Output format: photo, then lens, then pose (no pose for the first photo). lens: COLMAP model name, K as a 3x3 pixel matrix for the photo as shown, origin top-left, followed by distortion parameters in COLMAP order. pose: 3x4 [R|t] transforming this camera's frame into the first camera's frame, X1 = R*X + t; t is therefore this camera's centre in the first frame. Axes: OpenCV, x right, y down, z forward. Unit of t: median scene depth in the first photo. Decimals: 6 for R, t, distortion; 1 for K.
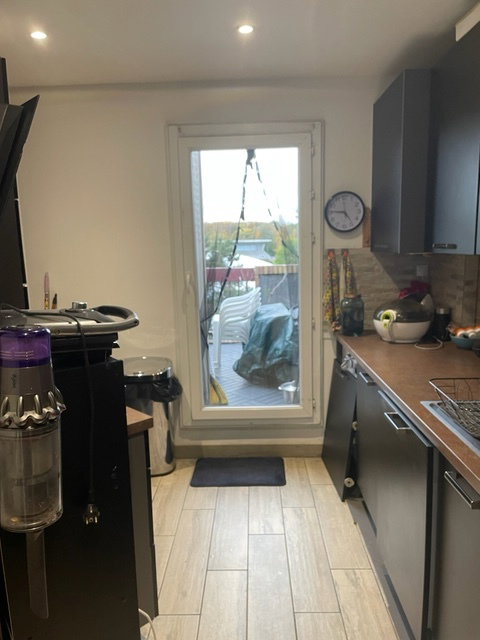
lens RADIAL K [[488.7, 0, 238.1], [0, 488.7, 320.0], [0, 0, 1]] dist [0.084191, -0.115412]
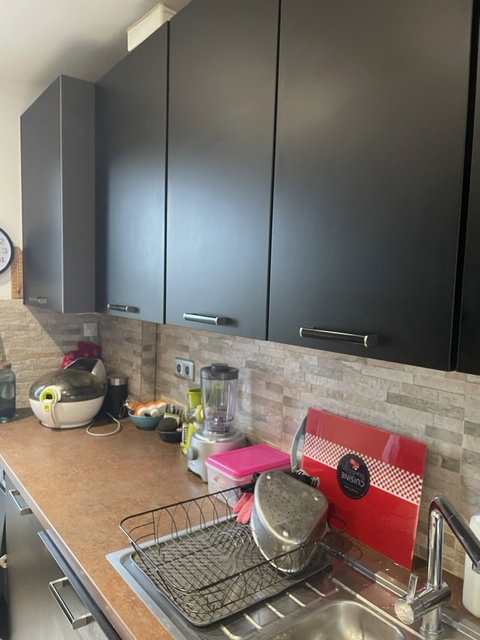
lens RADIAL K [[488.7, 0, 239.2], [0, 488.7, 322.7], [0, 0, 1]] dist [0.084191, -0.115412]
pose [[0.784666, -0.002084, 0.619915, 0.065550], [0.048067, 0.997188, -0.057489, -0.058244], [-0.618053, 0.074907, 0.782560, 0.226679]]
